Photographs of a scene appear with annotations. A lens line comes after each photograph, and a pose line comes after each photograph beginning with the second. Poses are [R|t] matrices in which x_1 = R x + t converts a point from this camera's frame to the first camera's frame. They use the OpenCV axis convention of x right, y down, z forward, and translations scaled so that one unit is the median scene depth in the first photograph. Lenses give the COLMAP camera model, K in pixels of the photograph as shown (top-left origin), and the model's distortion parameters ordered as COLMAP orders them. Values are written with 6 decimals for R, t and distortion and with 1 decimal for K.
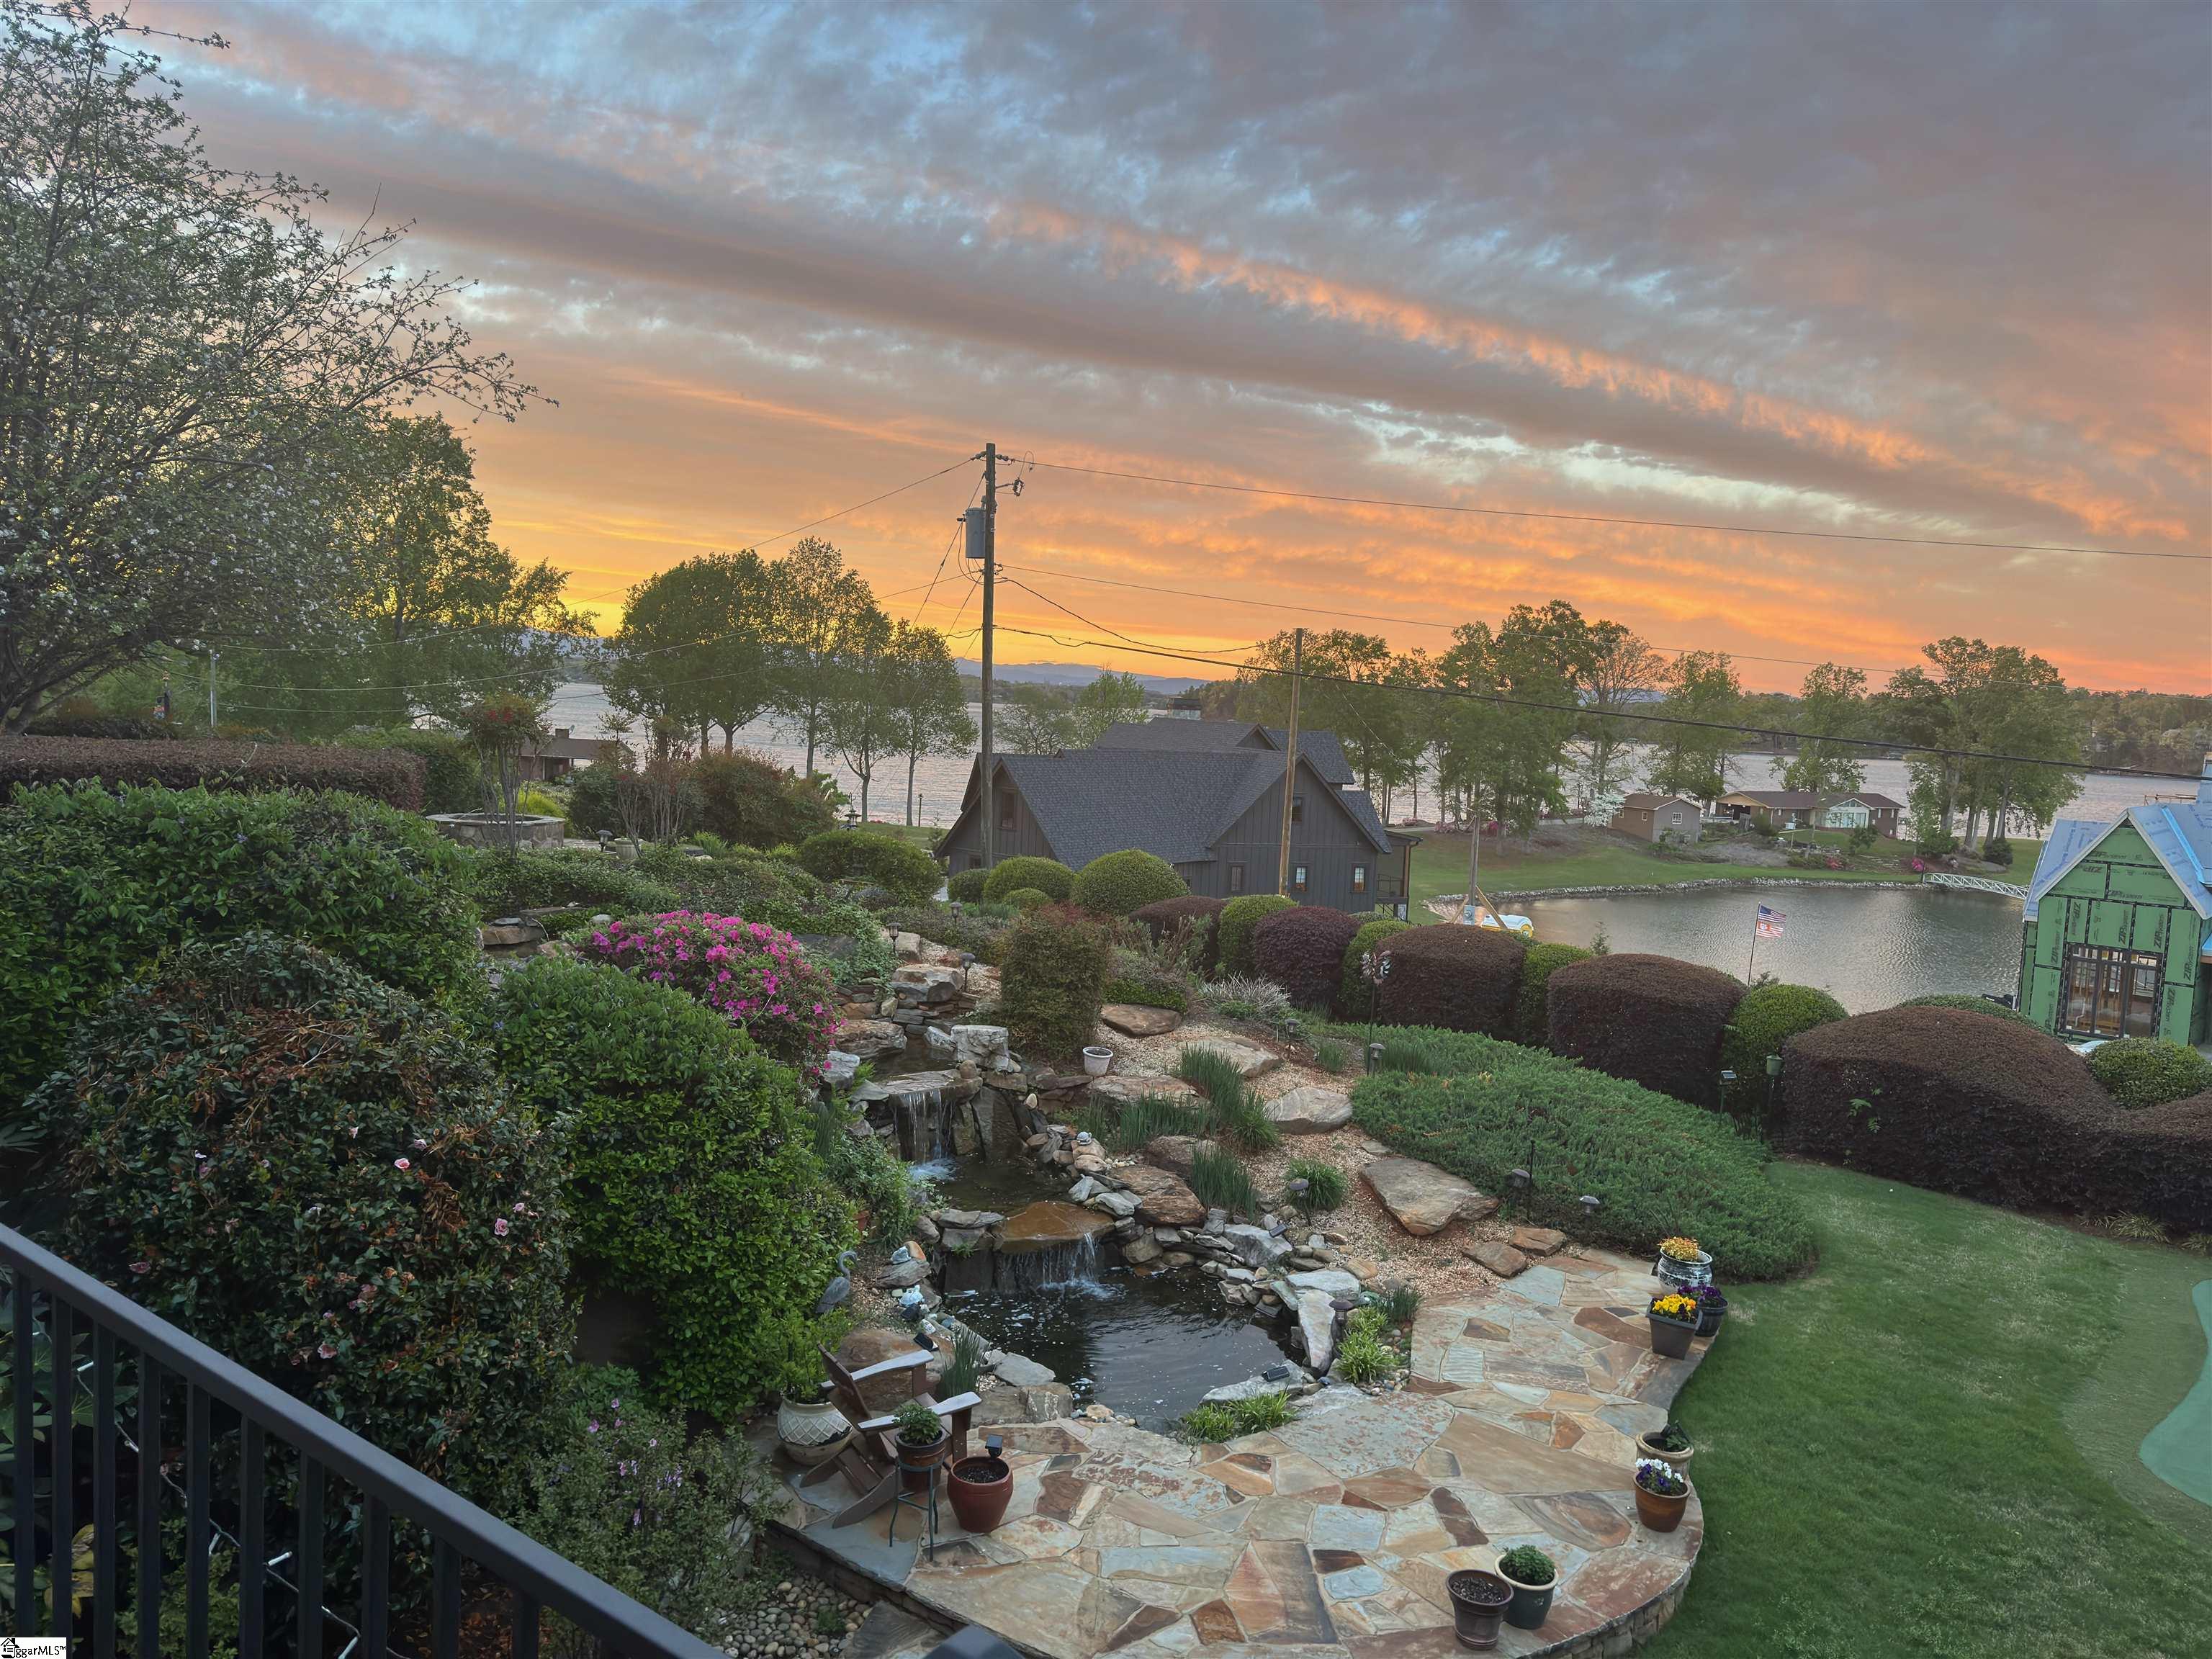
lens RADIAL K [[1591.0, 0, 1106.0], [0, 1591.0, 829.5], [0, 0, 1]] dist [0.061391, -0.002791]
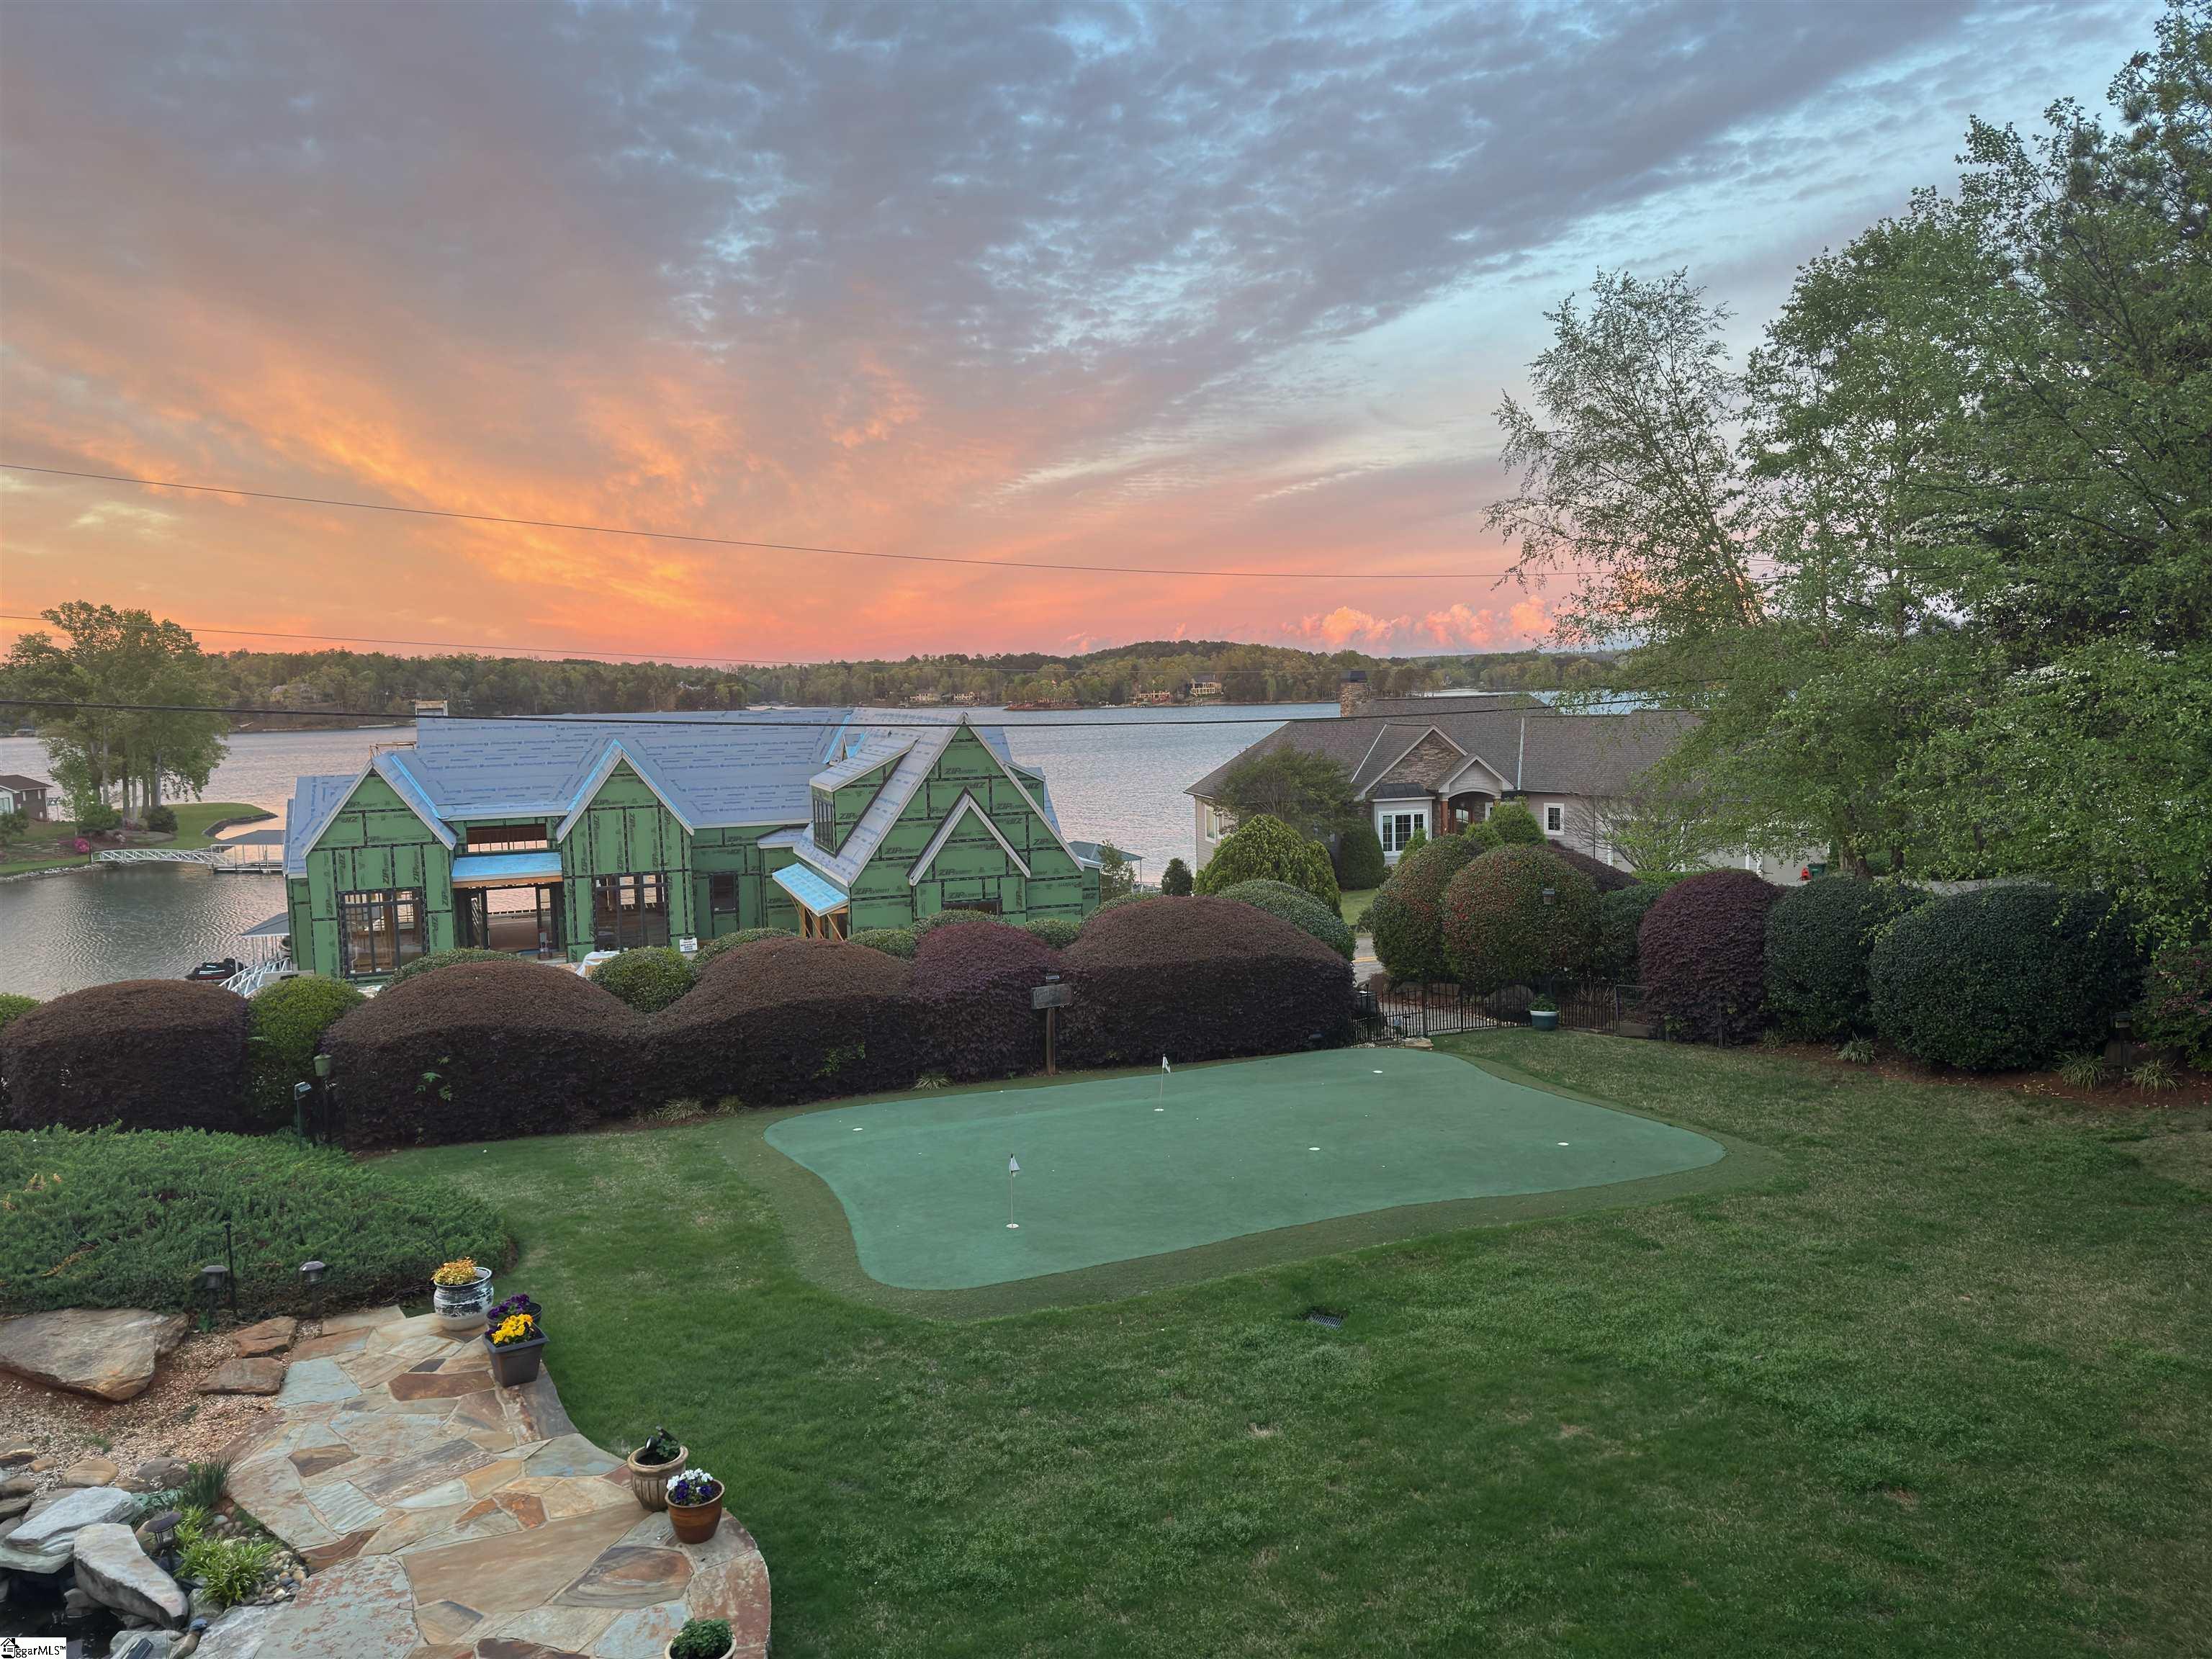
lens RADIAL K [[1591.0, 0, 1106.0], [0, 1591.0, 829.5], [0, 0, 1]] dist [0.061391, -0.002791]
pose [[0.500761, -0.146012, 0.853181, -0.140120], [0.127174, 0.987384, 0.094336, -0.018920], [-0.856192, 0.061263, 0.513013, 0.138030]]
